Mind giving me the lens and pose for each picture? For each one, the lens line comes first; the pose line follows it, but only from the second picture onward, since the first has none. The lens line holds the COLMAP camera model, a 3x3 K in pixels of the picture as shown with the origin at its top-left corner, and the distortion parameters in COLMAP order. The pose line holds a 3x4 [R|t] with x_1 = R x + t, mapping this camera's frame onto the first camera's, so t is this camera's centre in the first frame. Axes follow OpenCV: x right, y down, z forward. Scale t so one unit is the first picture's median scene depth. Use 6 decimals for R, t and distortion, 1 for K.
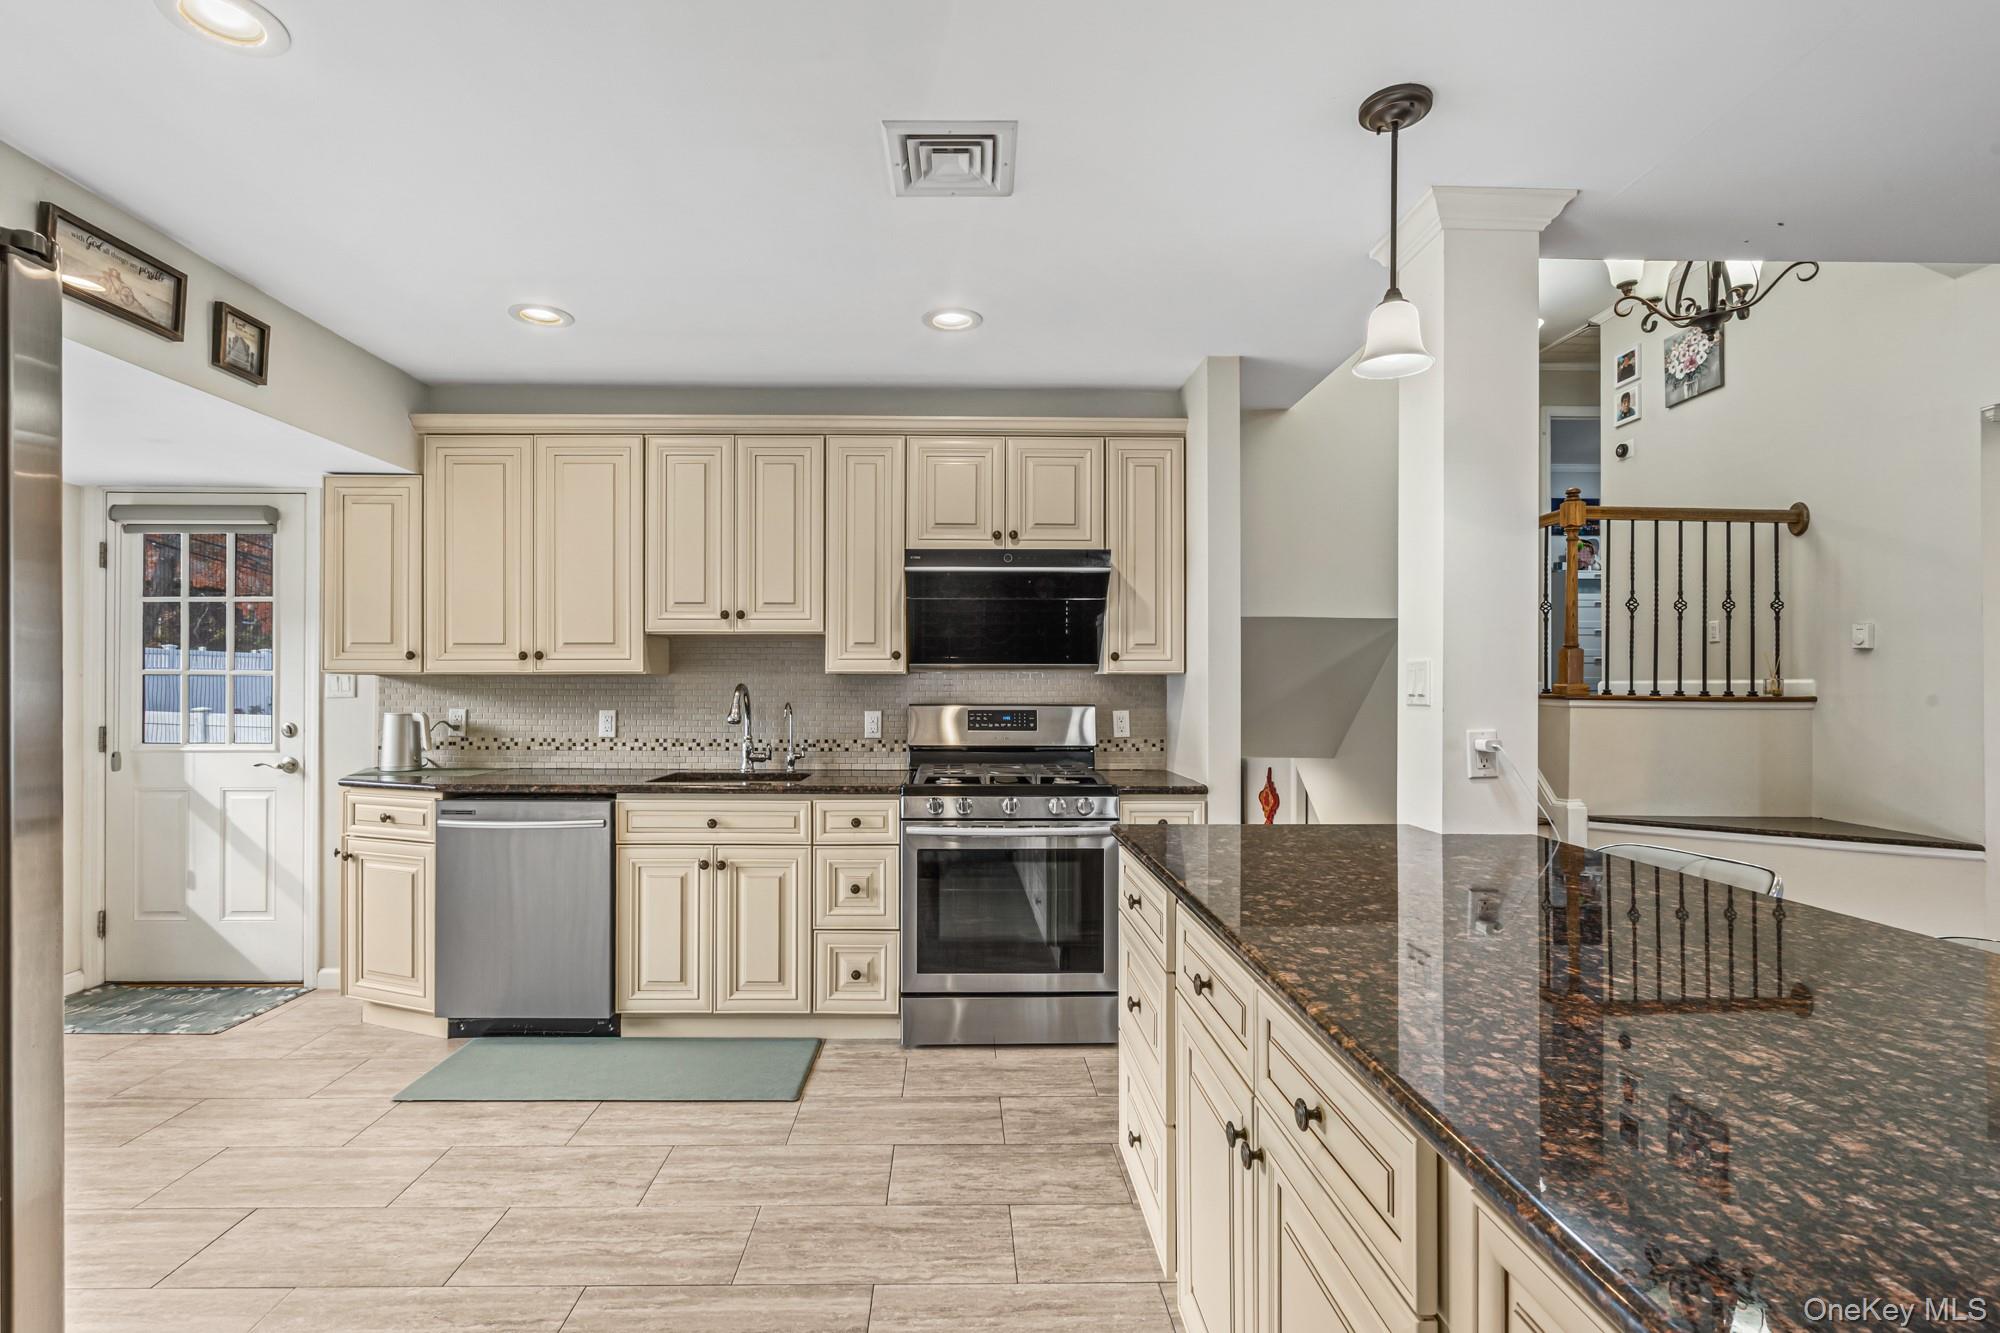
lens RADIAL K [[916.9, 0, 995.3], [0, 916.9, 682.1], [0, 0, 1]] dist [-0.002270, -0.000102]
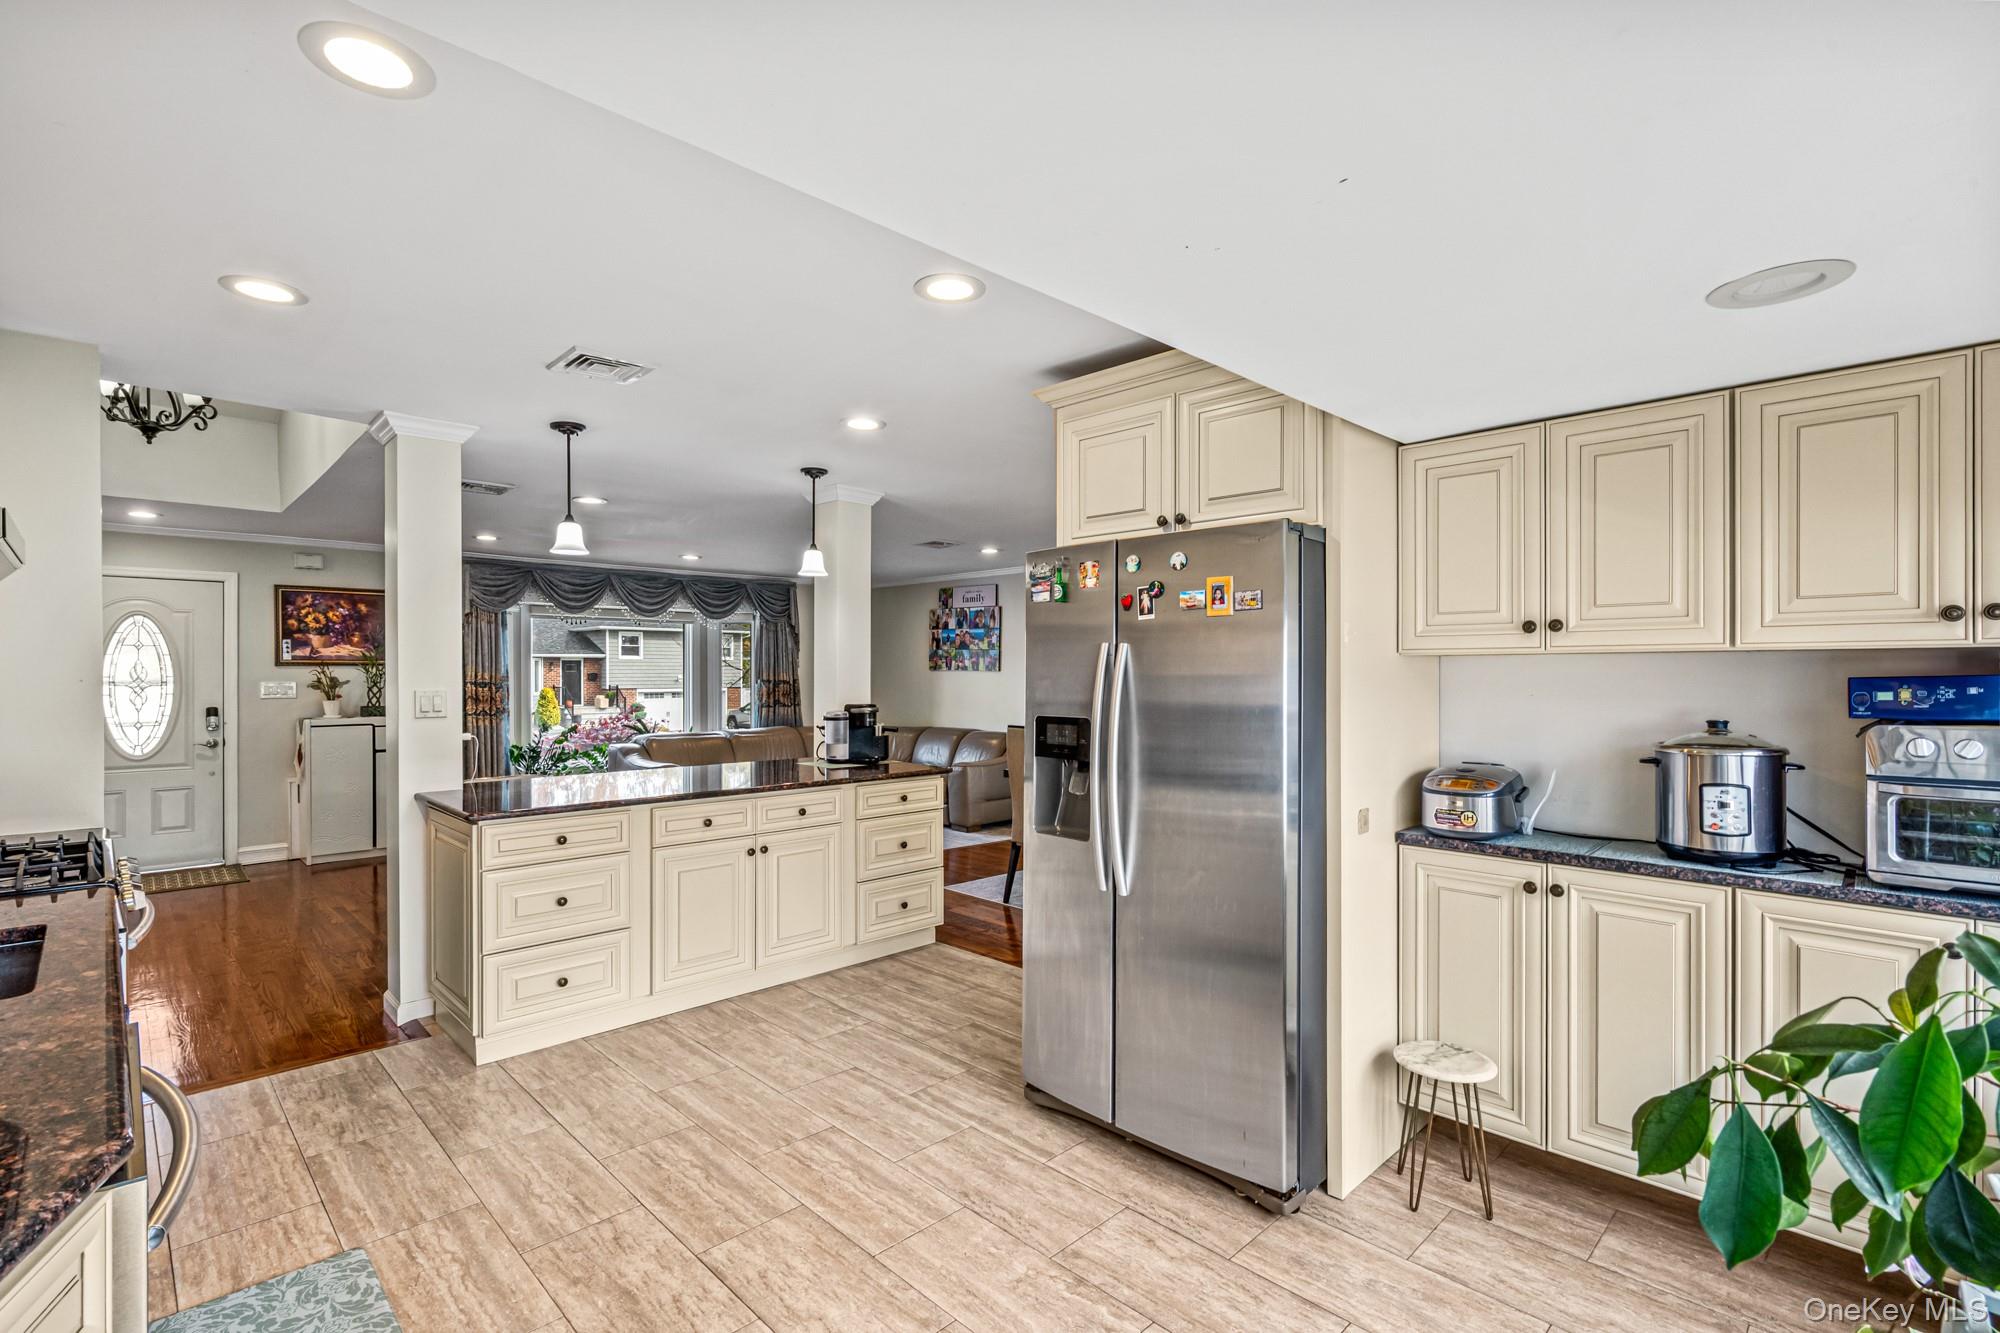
lens RADIAL K [[916.9, 0, 997.4], [0, 916.9, 673.5], [0, 0, 1]] dist [-0.002270, -0.000102]
pose [[-0.670311, -0.003995, 0.742069, -1.458477], [-0.006592, 0.999978, -0.000571, -0.048378], [-0.742051, -0.005274, -0.670323, 1.410404]]
